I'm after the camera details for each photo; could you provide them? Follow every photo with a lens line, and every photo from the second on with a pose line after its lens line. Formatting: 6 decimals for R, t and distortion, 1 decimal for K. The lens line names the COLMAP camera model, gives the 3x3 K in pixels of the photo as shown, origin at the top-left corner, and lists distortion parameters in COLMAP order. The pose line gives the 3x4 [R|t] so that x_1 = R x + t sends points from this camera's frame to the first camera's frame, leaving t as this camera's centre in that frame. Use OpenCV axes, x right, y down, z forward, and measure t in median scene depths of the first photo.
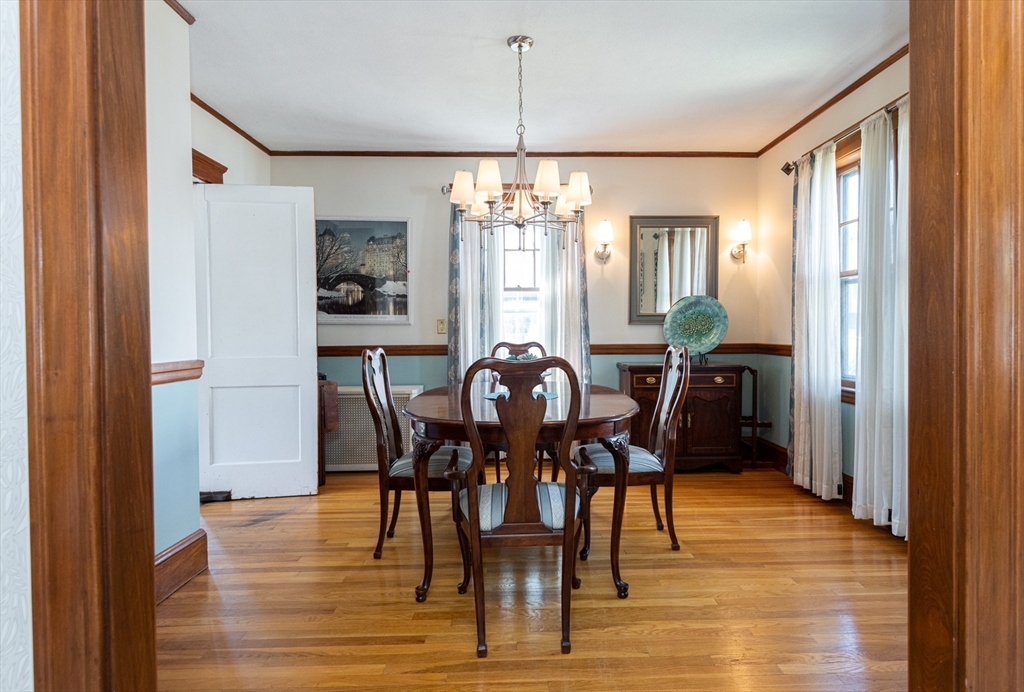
lens RADIAL K [[569.4, 0, 532.5], [0, 569.4, 341.3], [0, 0, 1]] dist [-0.014784, -0.000270]
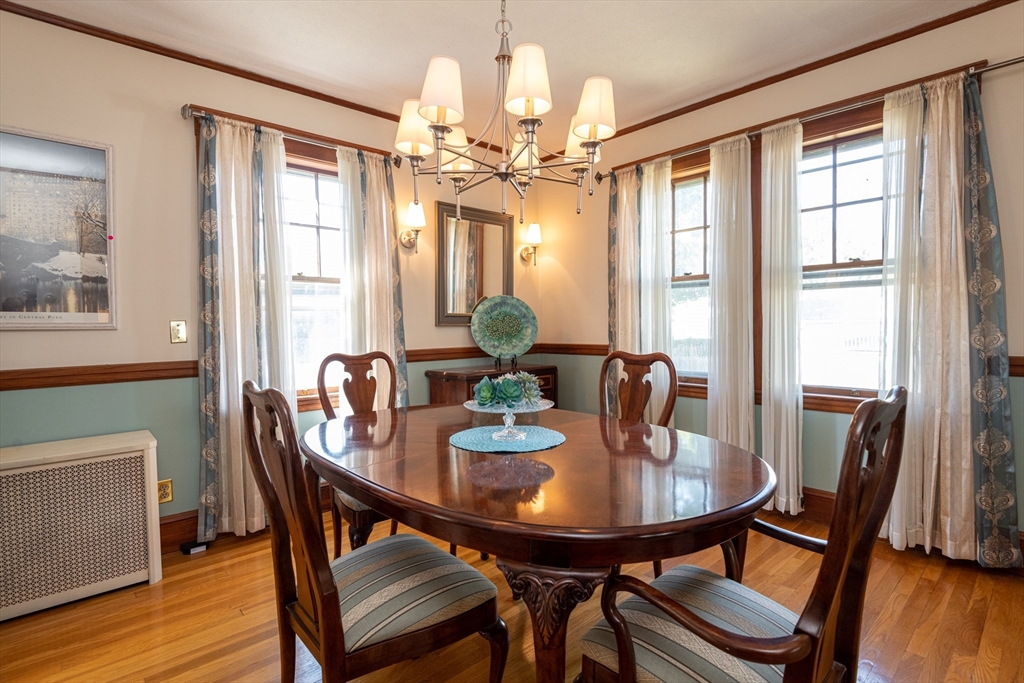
lens RADIAL K [[492.9, 0, 509.4], [0, 492.9, 340.7], [0, 0, 1]] dist [-0.004249, -0.001185]
pose [[0.755584, -0.026507, 0.654516, -0.243945], [0.027012, 0.999592, 0.009299, -0.011458], [-0.654495, 0.010654, 0.755991, 0.359690]]
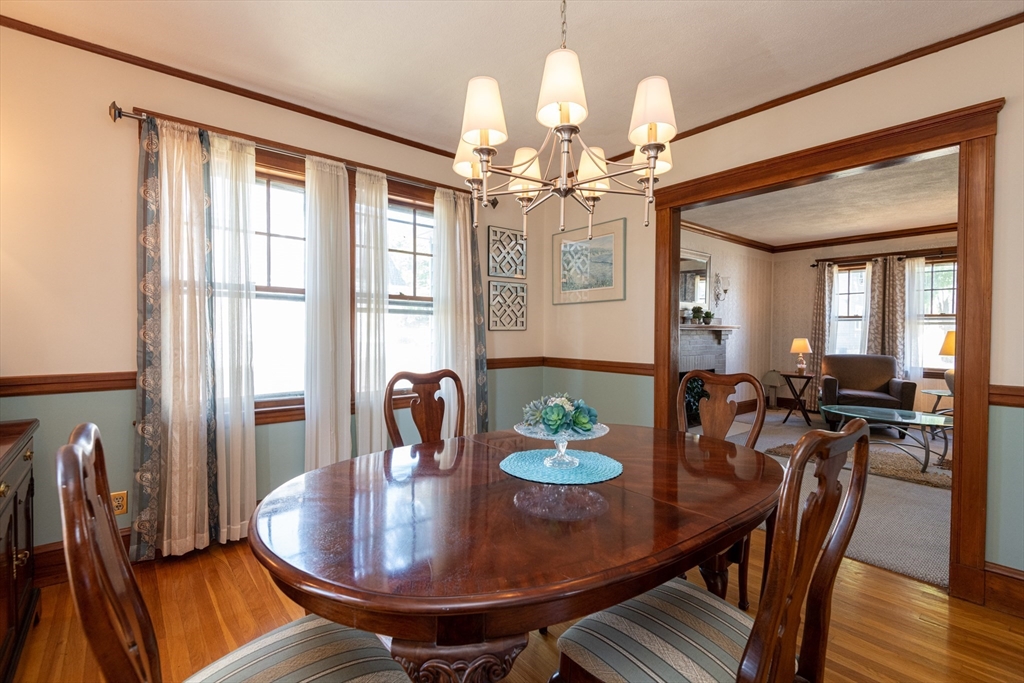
lens RADIAL K [[464.6, 0, 515.9], [0, 464.6, 334.8], [0, 0, 1]] dist [0.011594, -0.005266]
pose [[-0.636298, -0.000765, 0.771443, -0.240926], [0.019817, 0.999653, 0.017337, -0.033533], [-0.771189, 0.026319, -0.636062, 0.855870]]
